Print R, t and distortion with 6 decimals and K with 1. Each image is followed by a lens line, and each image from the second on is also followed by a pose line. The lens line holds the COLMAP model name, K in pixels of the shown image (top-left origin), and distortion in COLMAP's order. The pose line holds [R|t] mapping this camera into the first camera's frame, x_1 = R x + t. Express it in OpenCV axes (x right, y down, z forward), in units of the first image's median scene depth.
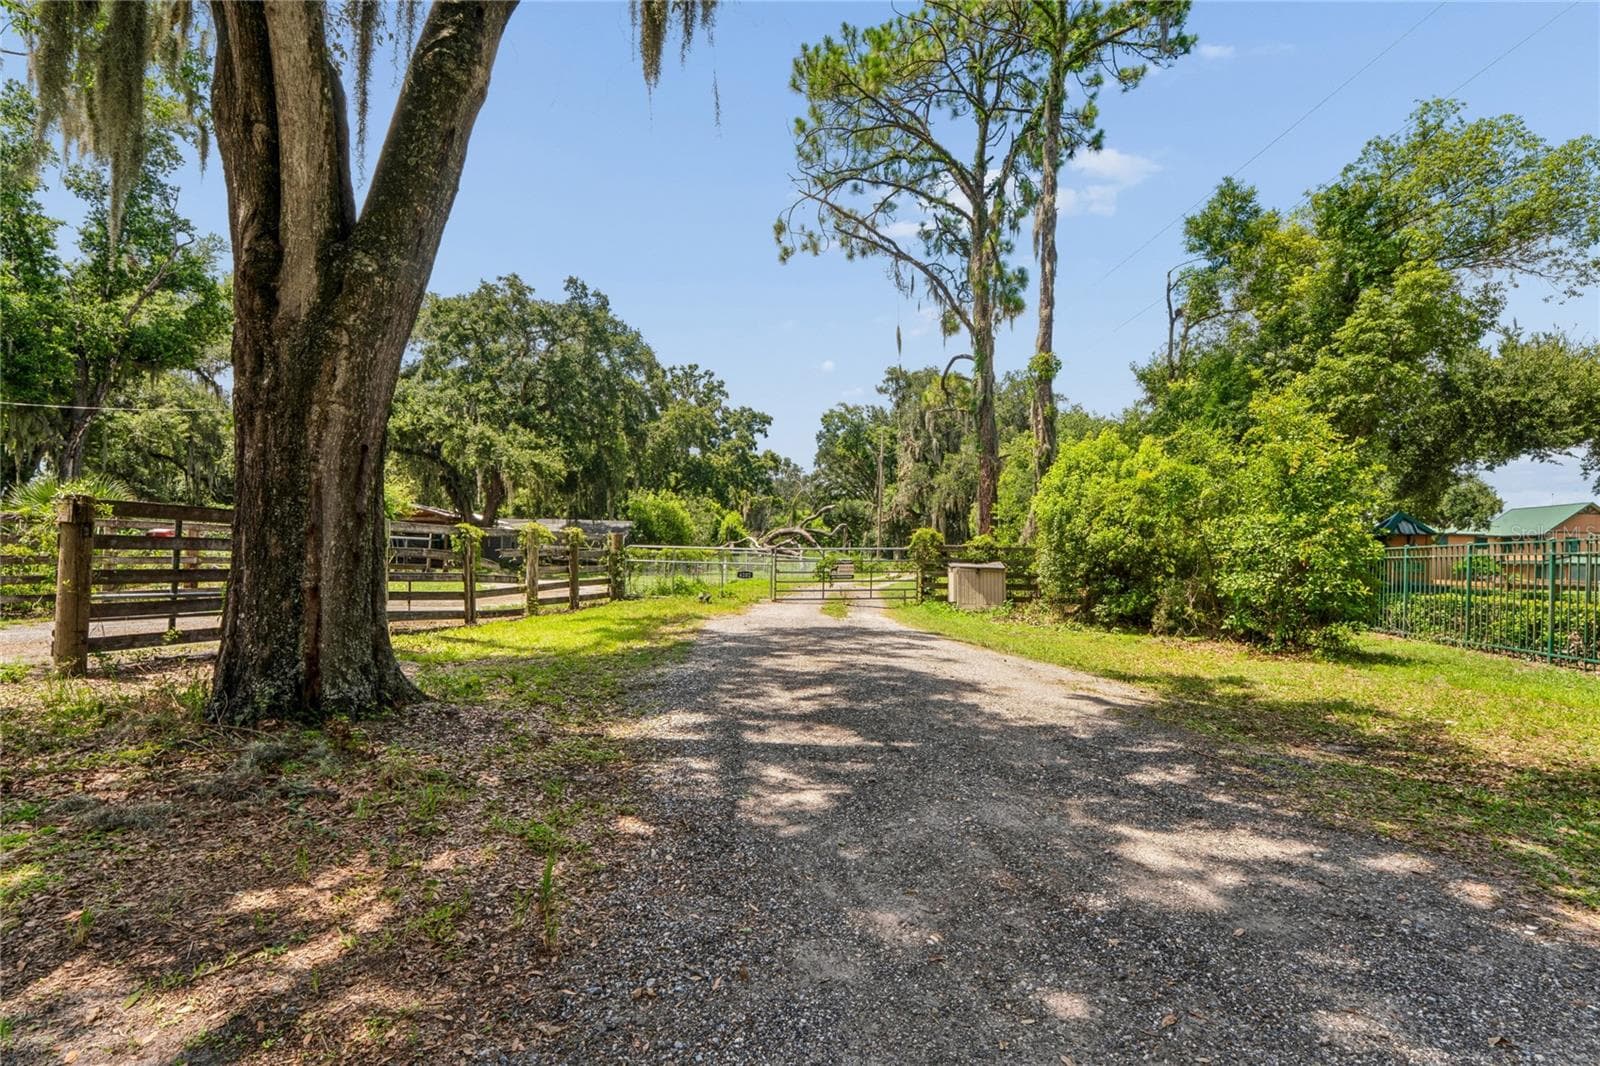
lens RADIAL K [[823.2, 0, 800.7], [0, 823.2, 535.6], [0, 0, 1]] dist [-0.000085, 0.000169]
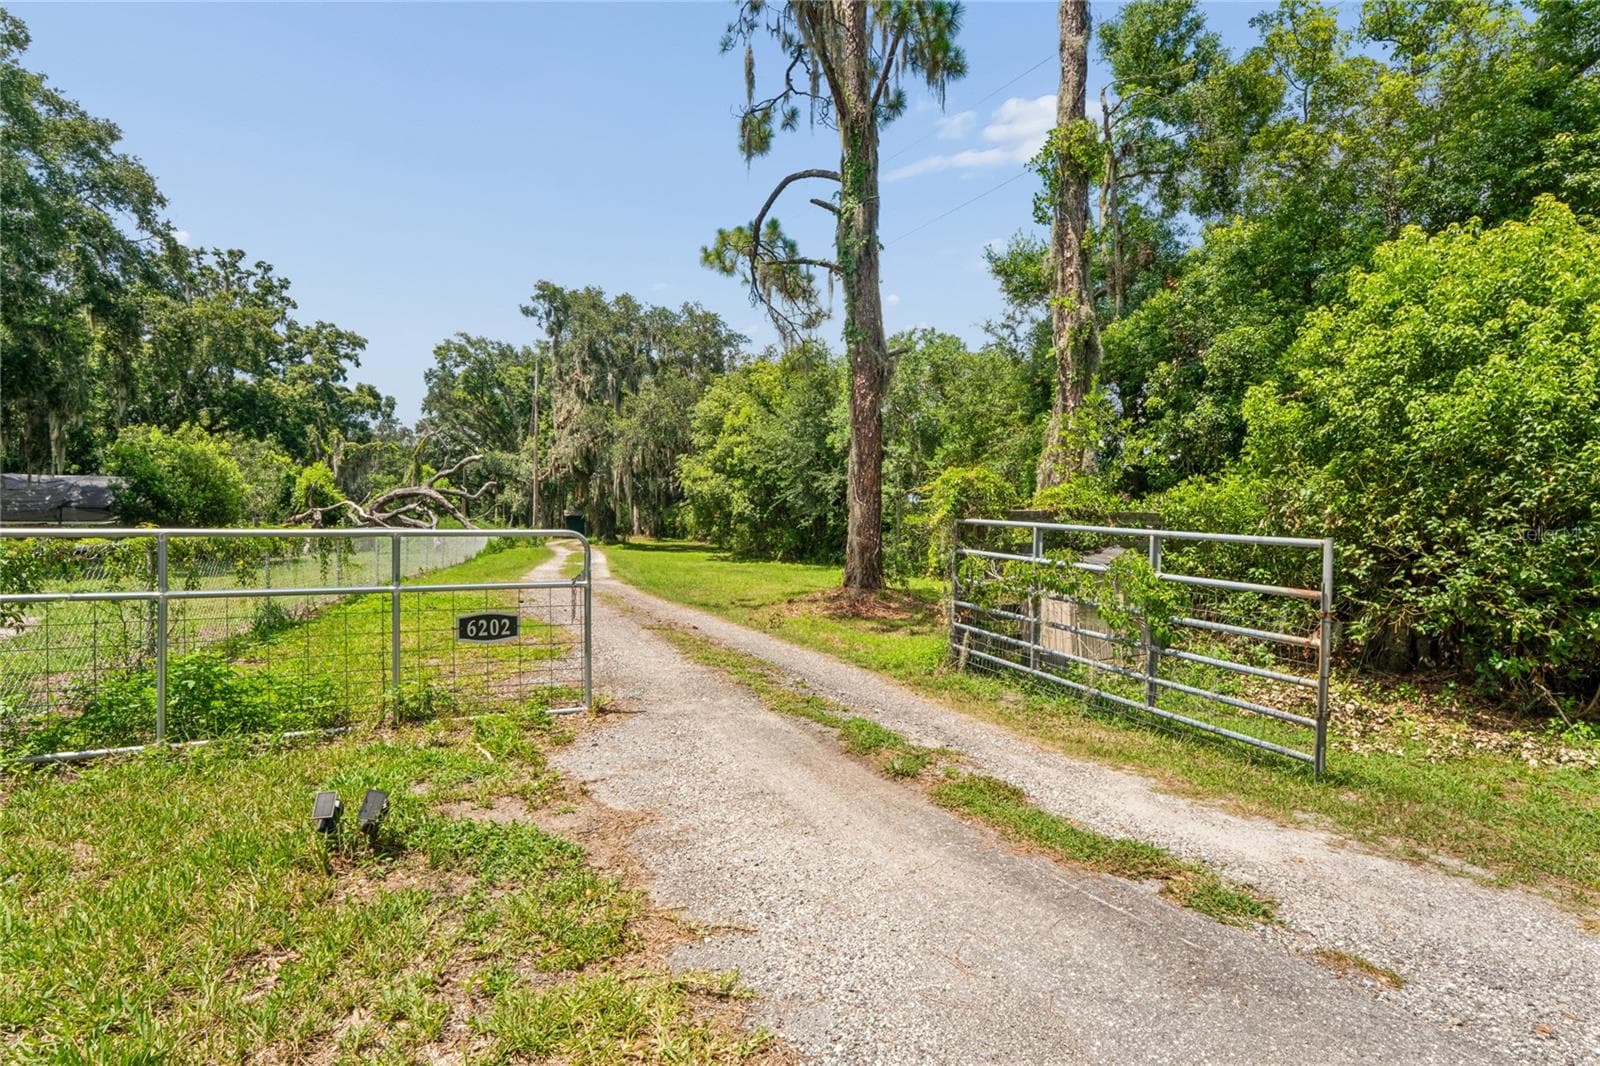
lens RADIAL K [[823.2, 0, 797.7], [0, 823.2, 535.3], [0, 0, 1]] dist [-0.000085, 0.000169]
pose [[0.894928, -0.024751, 0.445524, -0.024994], [0.005586, 0.999004, 0.044279, 0.001346], [-0.446176, -0.037138, 0.894174, 0.182788]]
